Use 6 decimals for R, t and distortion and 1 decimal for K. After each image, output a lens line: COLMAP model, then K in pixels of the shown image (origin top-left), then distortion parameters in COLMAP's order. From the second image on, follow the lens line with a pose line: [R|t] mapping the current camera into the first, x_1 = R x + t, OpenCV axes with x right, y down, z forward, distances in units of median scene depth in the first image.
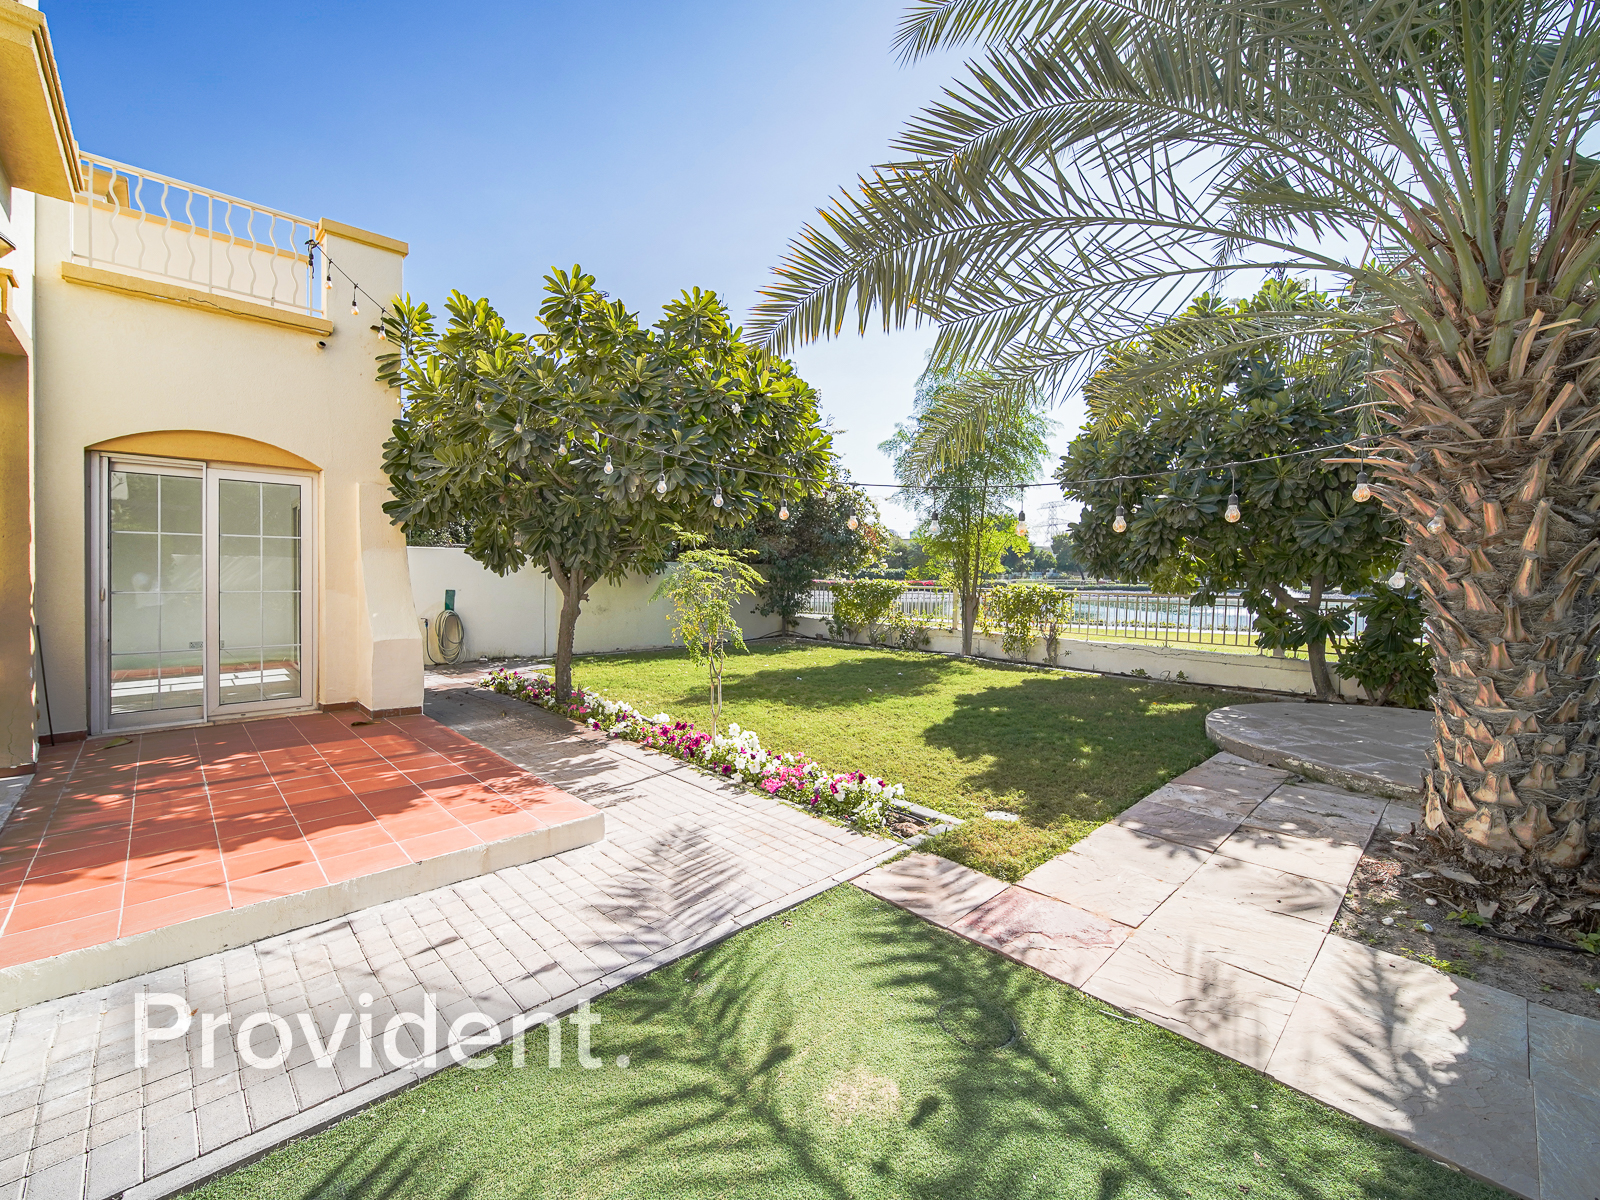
lens RADIAL K [[656.2, 0, 800.2], [0, 656.2, 585.4], [0, 0, 1]] dist [0.001691, 0.000147]
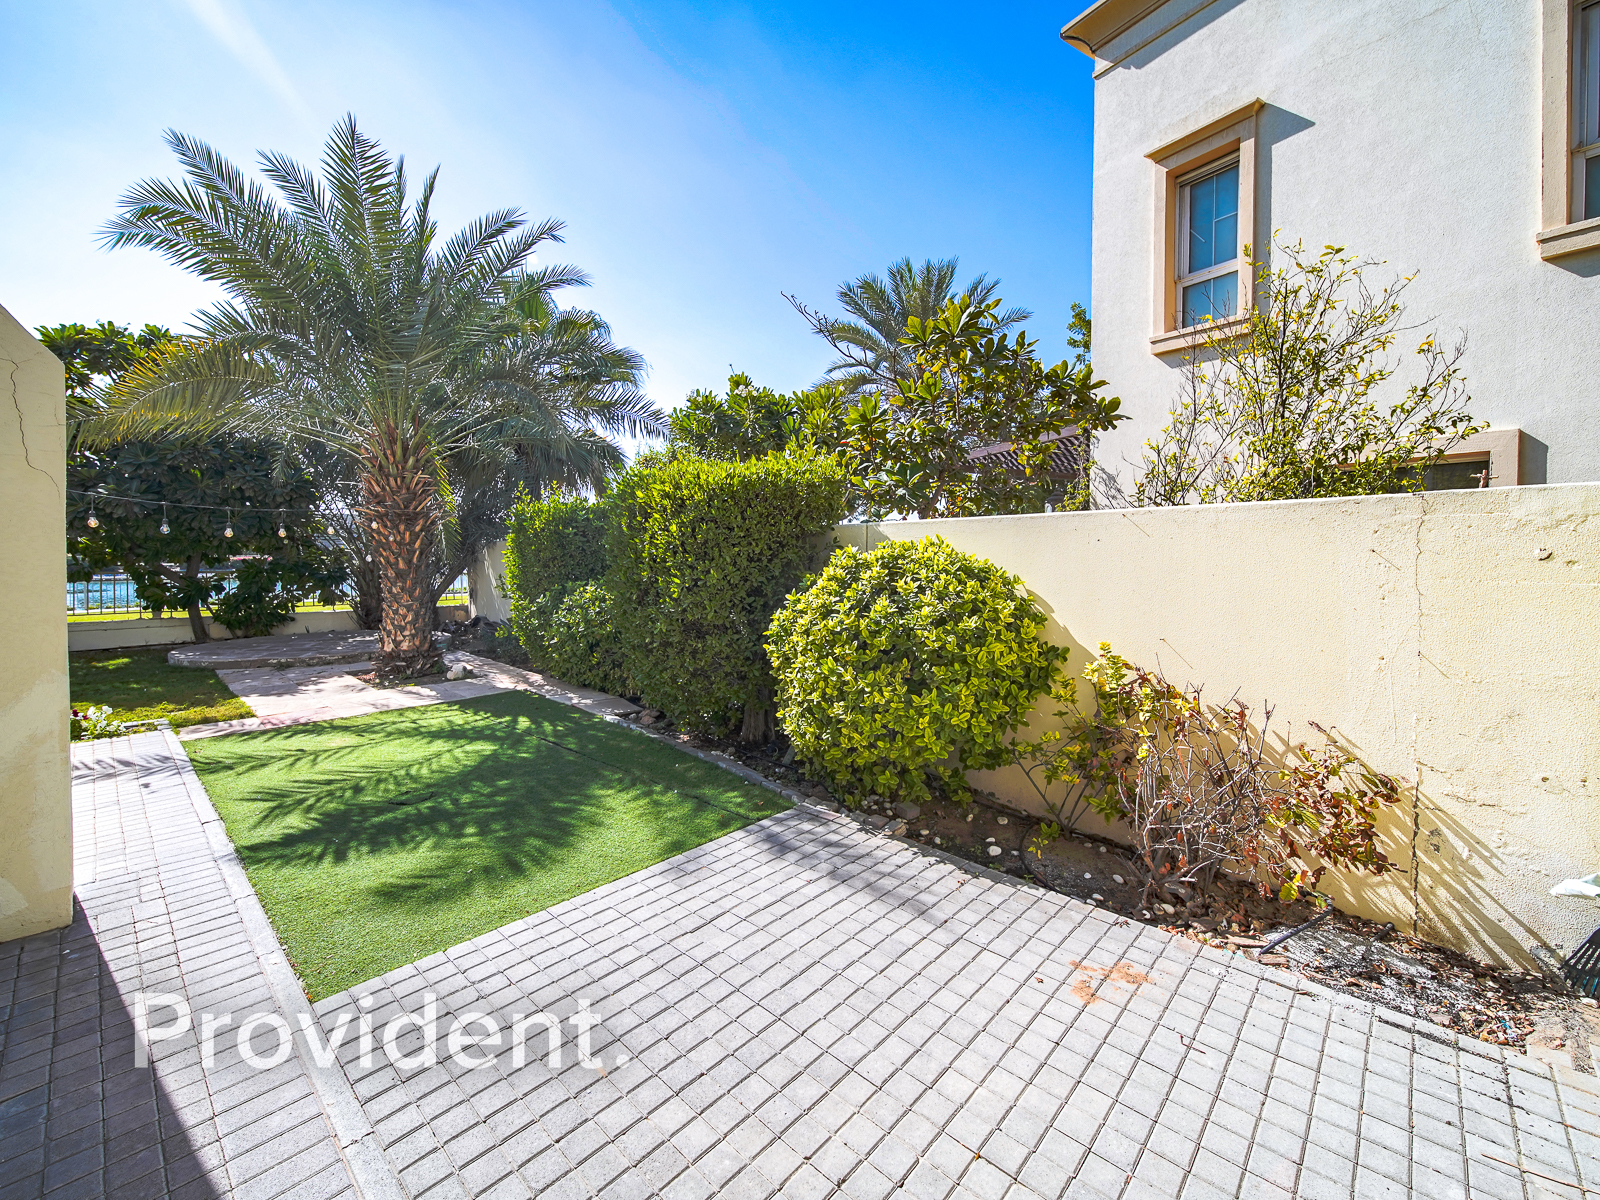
lens RADIAL K [[656.2, 0, 800.3], [0, 656.2, 592.8], [0, 0, 1]] dist [0.001691, 0.000147]
pose [[-0.063264, -0.060055, 0.996188, -0.733529], [0.014645, 0.998024, 0.061096, -0.002117], [-0.997889, 0.018454, -0.062259, -0.207318]]
